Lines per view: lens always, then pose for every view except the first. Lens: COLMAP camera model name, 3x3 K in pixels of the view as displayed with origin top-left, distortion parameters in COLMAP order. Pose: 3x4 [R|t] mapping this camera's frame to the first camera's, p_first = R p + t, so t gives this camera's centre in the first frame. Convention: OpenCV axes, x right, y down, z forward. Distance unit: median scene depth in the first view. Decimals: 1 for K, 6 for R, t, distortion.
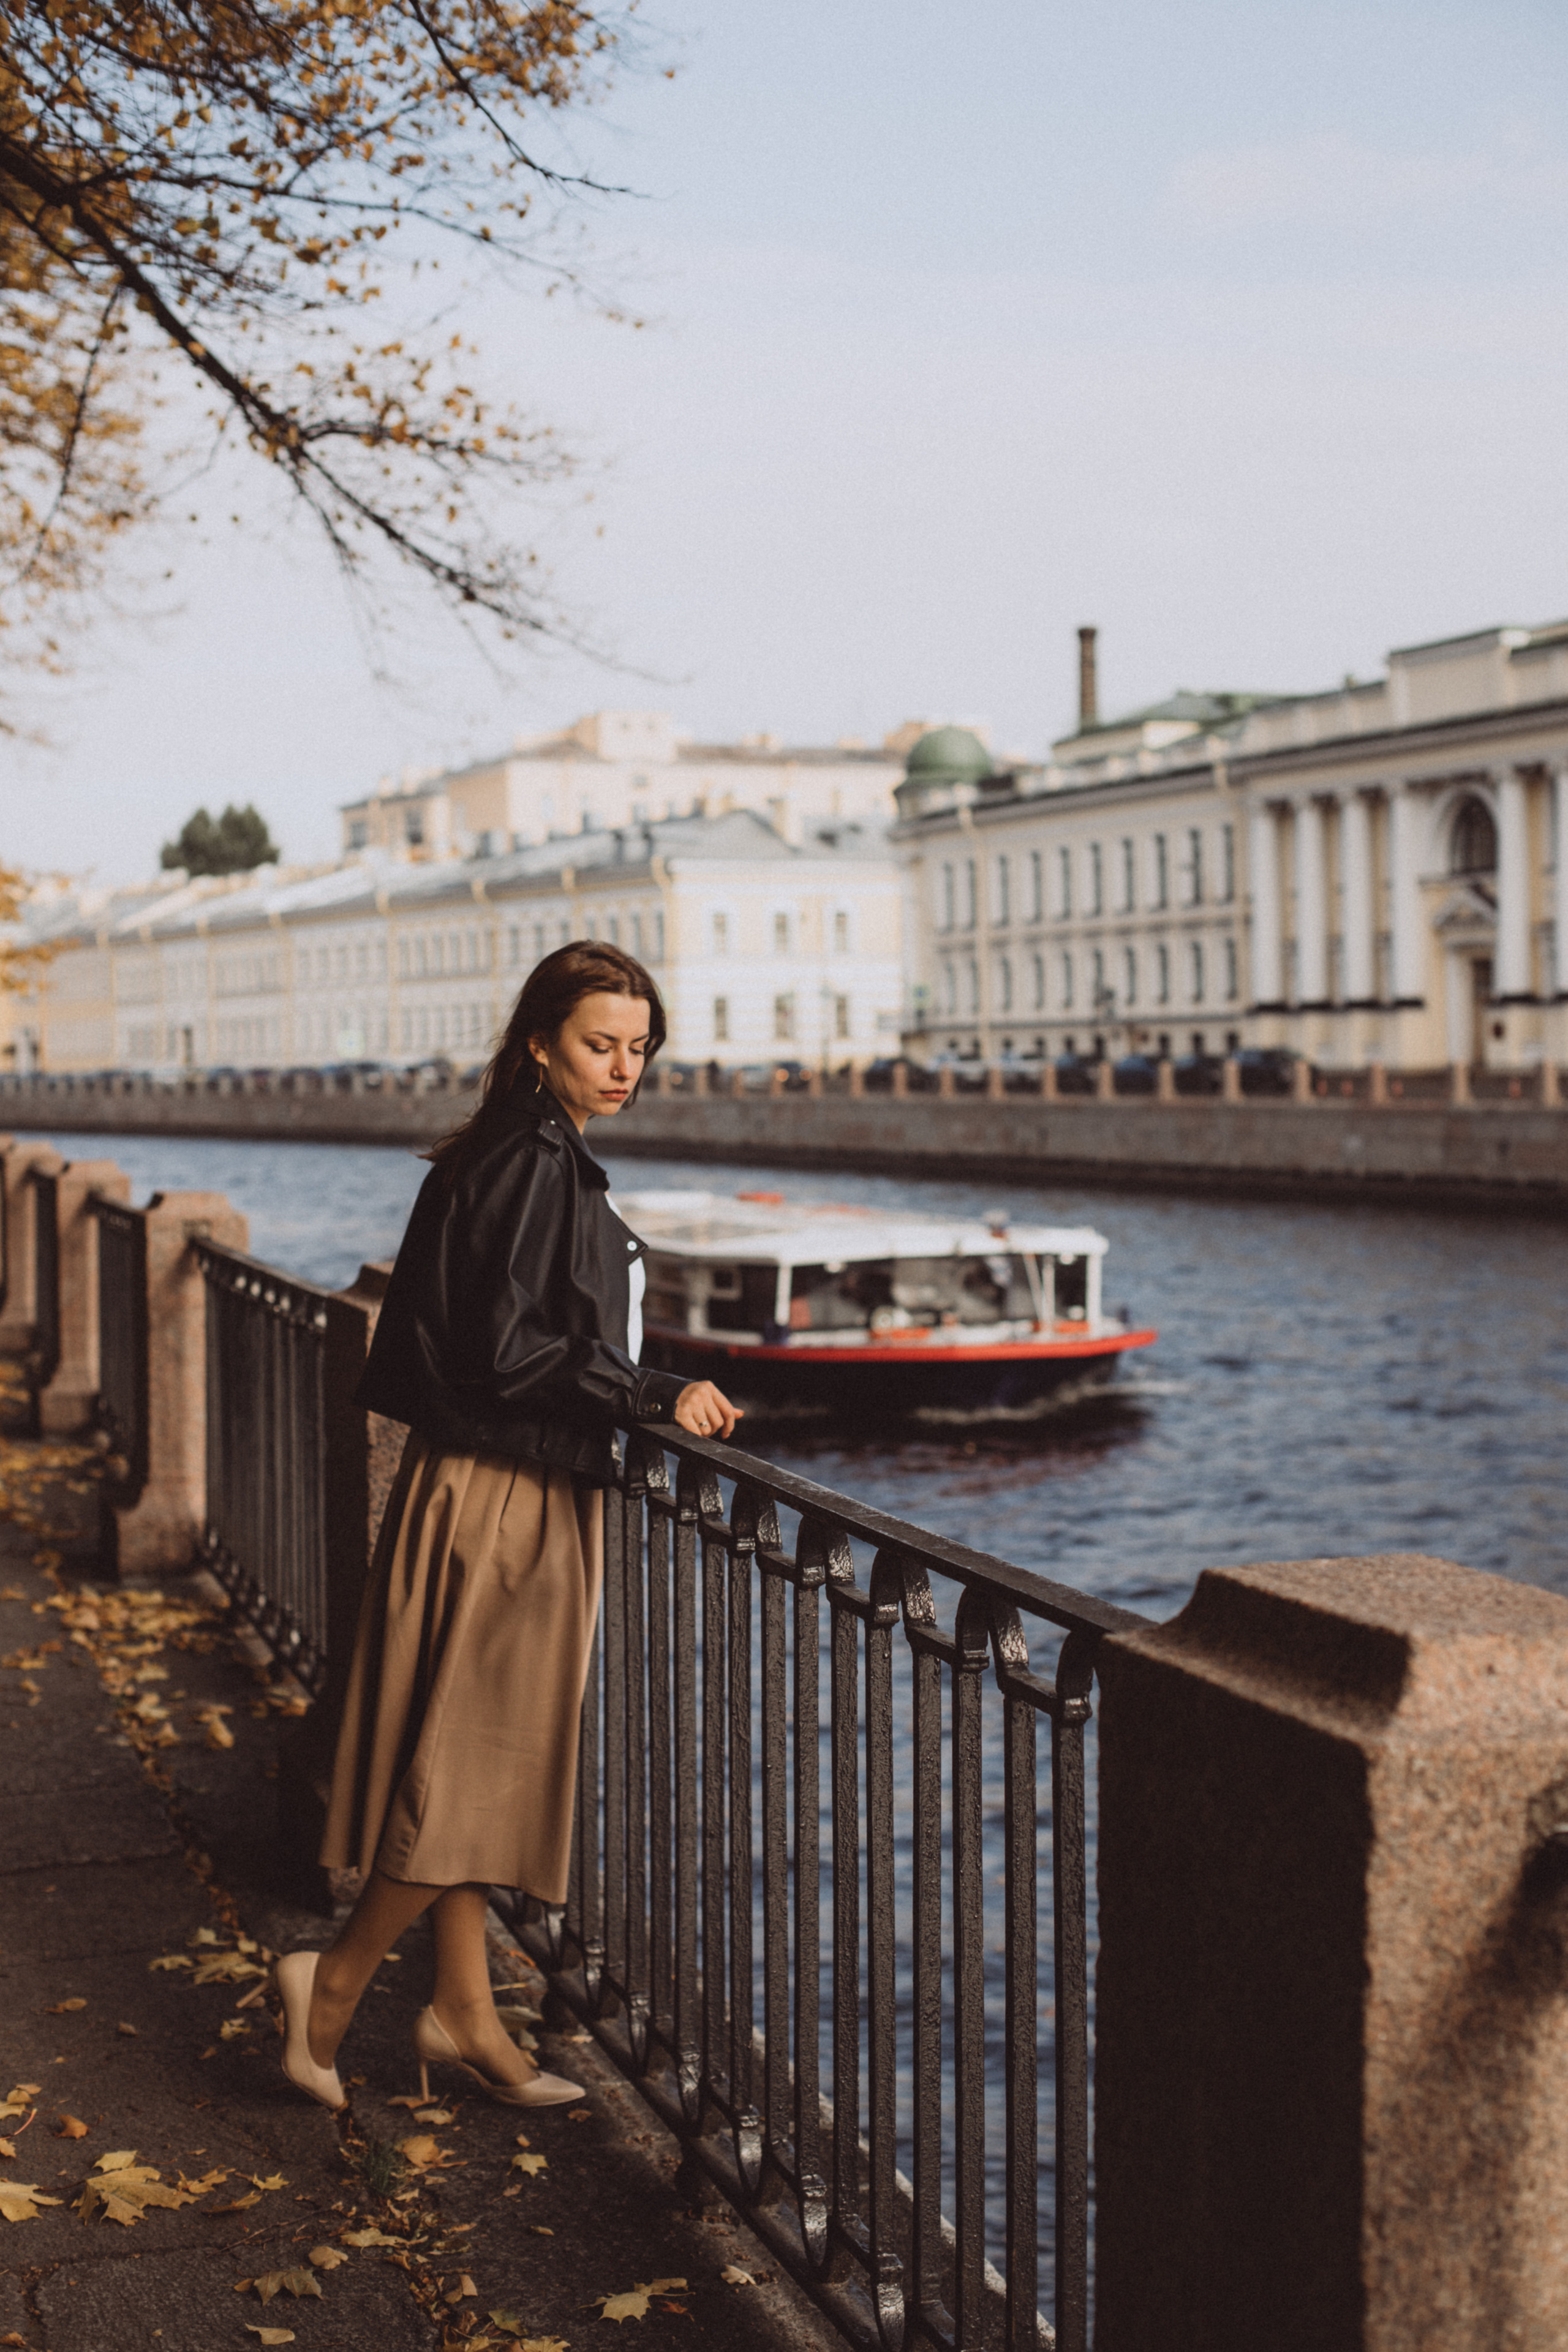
lens RADIAL K [[3359.6, 0, 784.2], [0, 3359.6, 1093.4], [0, 0, 1]] dist [-0.084069, 0.002404]
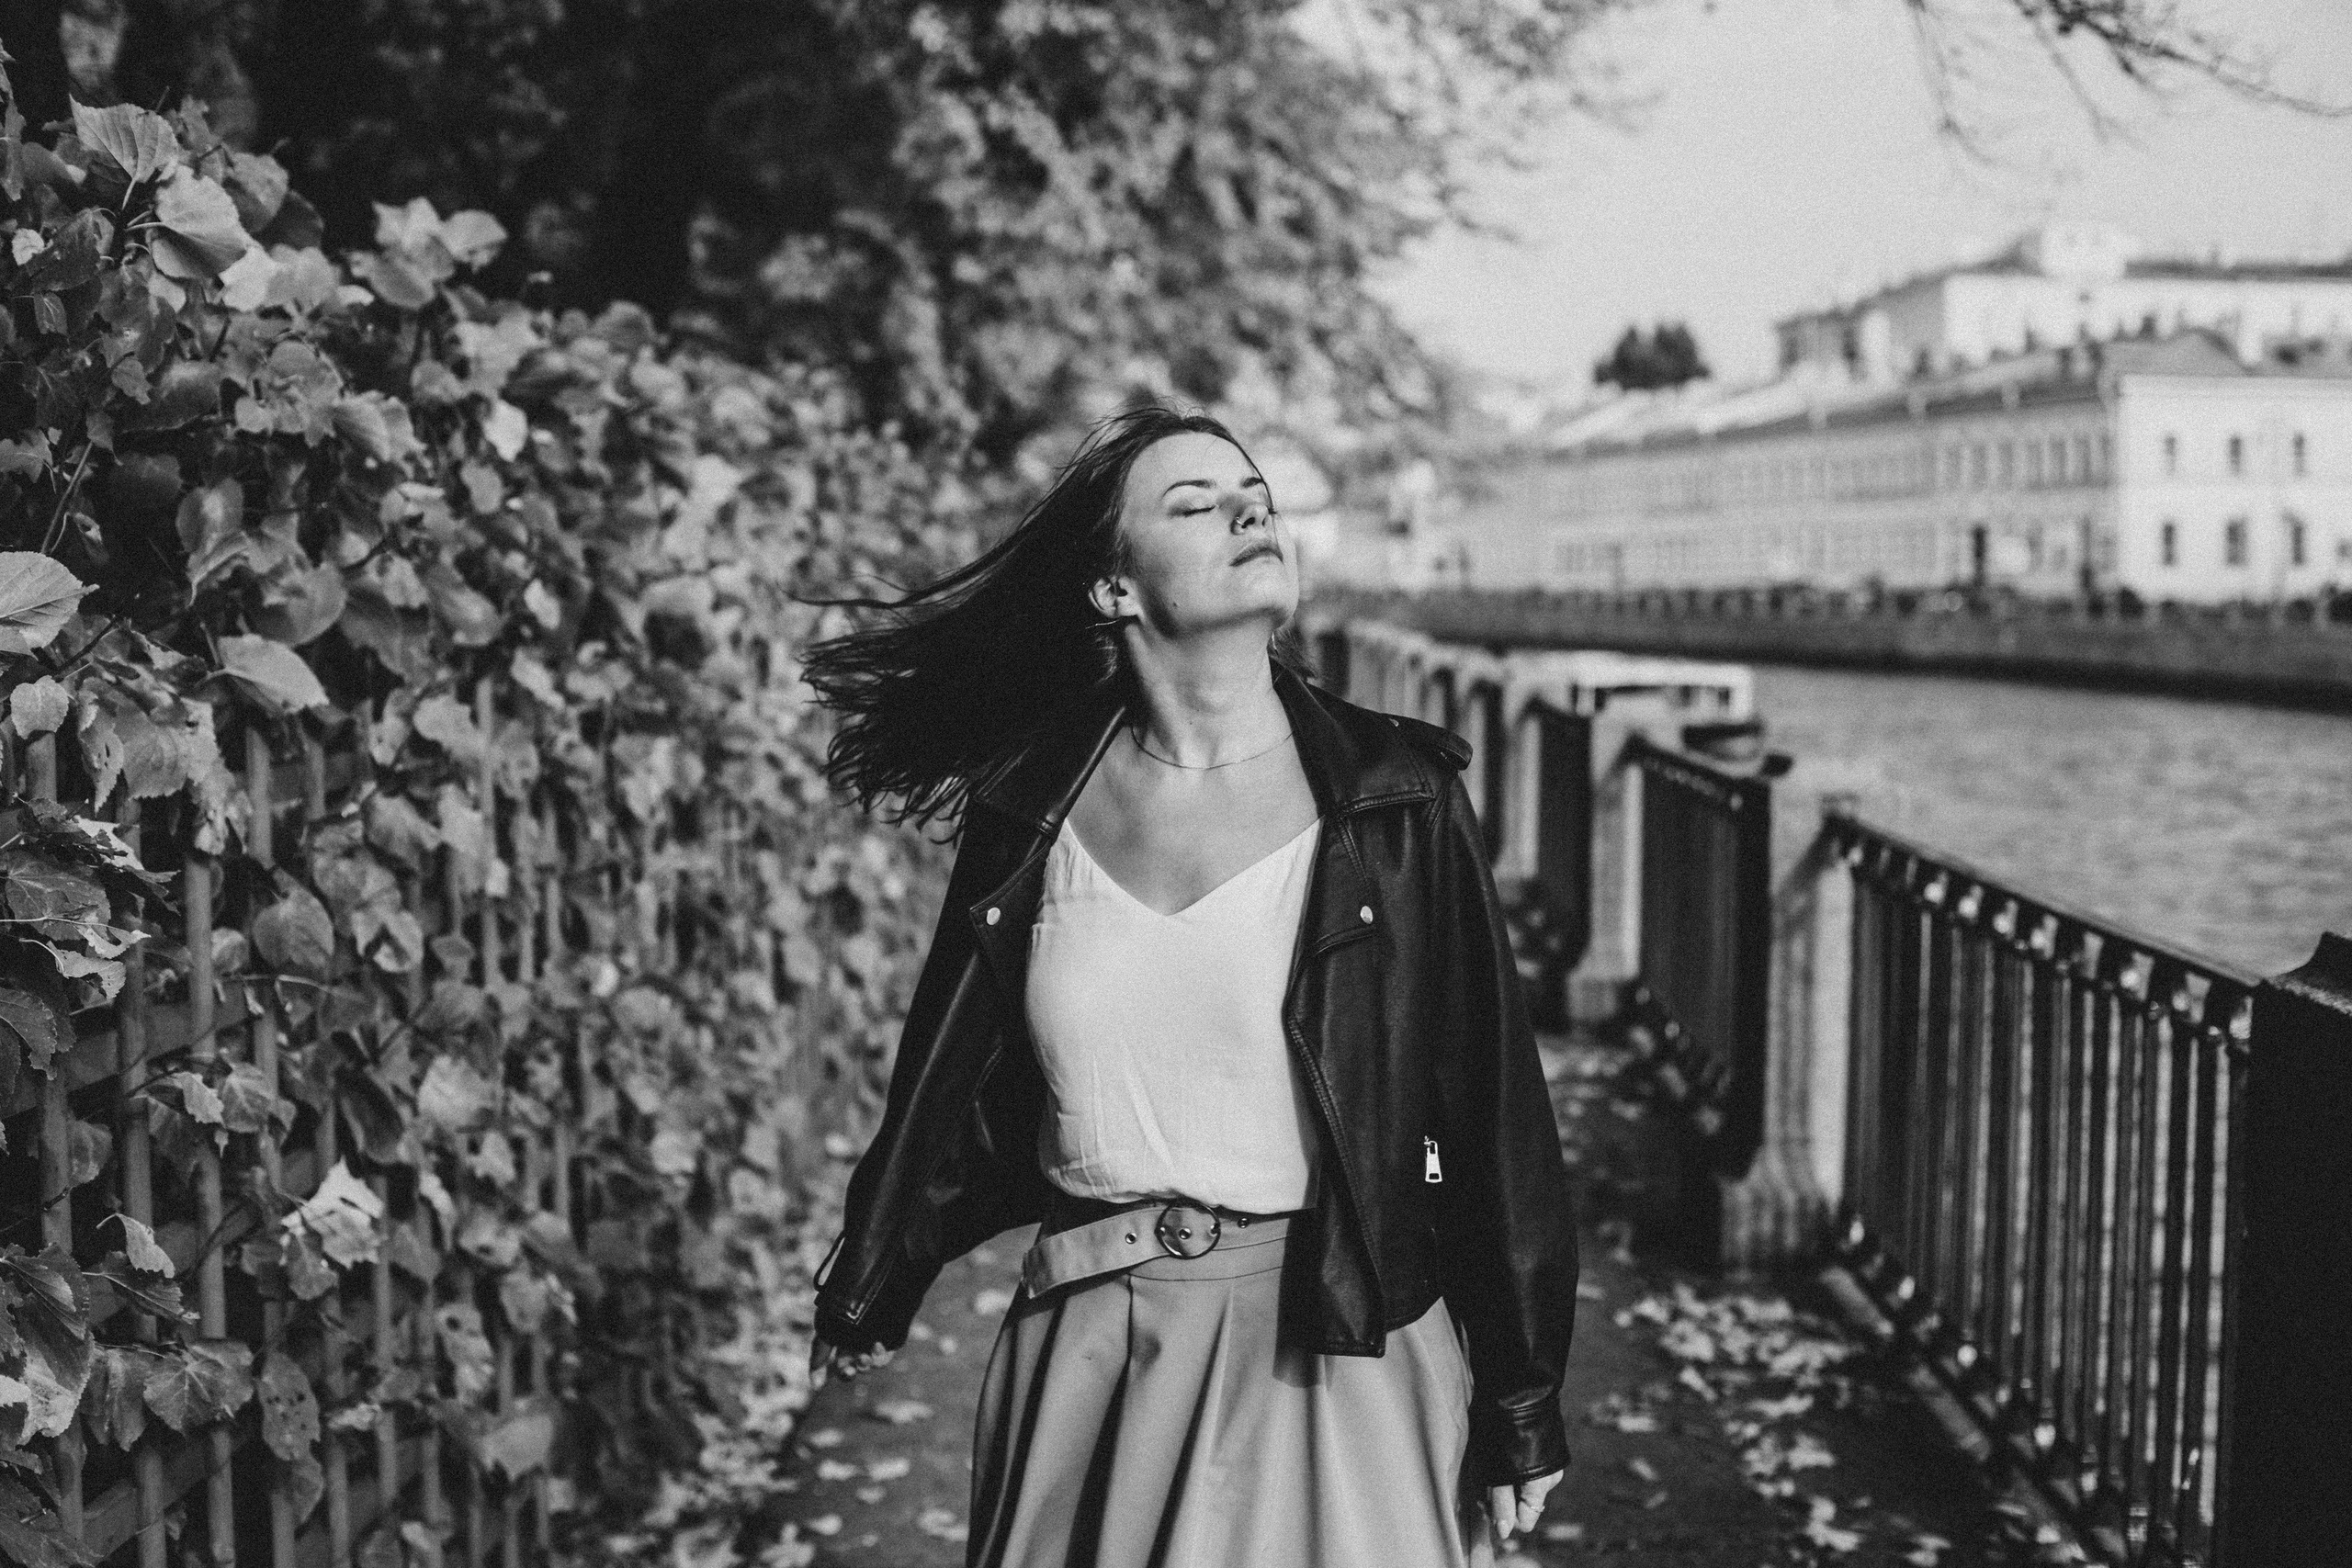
lens RADIAL K [[3389.7, 0, 1176.0], [0, 3389.7, 784.0], [0, 0, 1]] dist [-0.563870, 1.485008]
pose [[0.953894, 0.027363, -0.298894, -0.064601], [-0.011908, 0.998502, 0.053408, -0.000579], [0.299908, -0.047386, 0.952791, 0.177590]]
